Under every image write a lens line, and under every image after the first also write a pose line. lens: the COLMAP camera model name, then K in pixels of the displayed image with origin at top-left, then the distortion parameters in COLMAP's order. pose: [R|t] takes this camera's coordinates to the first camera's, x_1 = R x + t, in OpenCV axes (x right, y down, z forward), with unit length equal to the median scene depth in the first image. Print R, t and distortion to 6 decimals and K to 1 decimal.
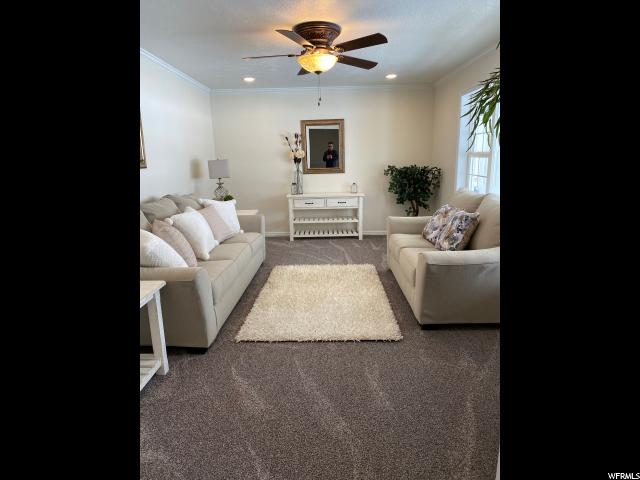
lens RADIAL K [[370.7, 0, 320.0], [0, 370.7, 240.0], [0, 0, 1]] dist [0.050833, -0.001178]
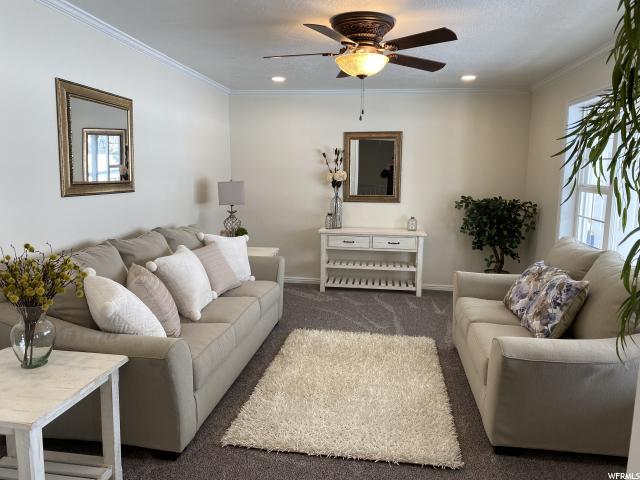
lens RADIAL K [[492.9, 0, 320.0], [0, 492.9, 240.0], [0, 0, 1]] dist [0.088554, -0.133328]
pose [[0.992661, 0.051749, -0.109297, 0.032128], [-0.060204, 0.995324, -0.075529, -0.040741], [0.104877, 0.081555, 0.991135, 0.039261]]
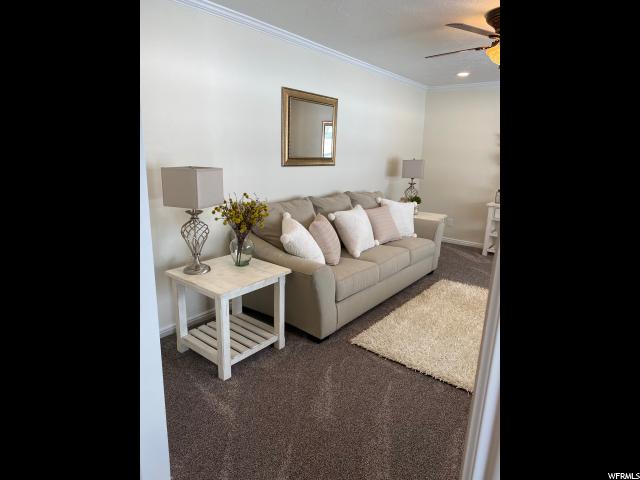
lens RADIAL K [[370.7, 0, 320.0], [0, 370.7, 240.0], [0, 0, 1]] dist [0.050833, -0.001178]
pose [[0.802958, 0.186846, -0.565992, 0.173445], [-0.175909, 0.981584, 0.074484, -0.049566], [0.569486, 0.039755, 0.821039, 0.076744]]
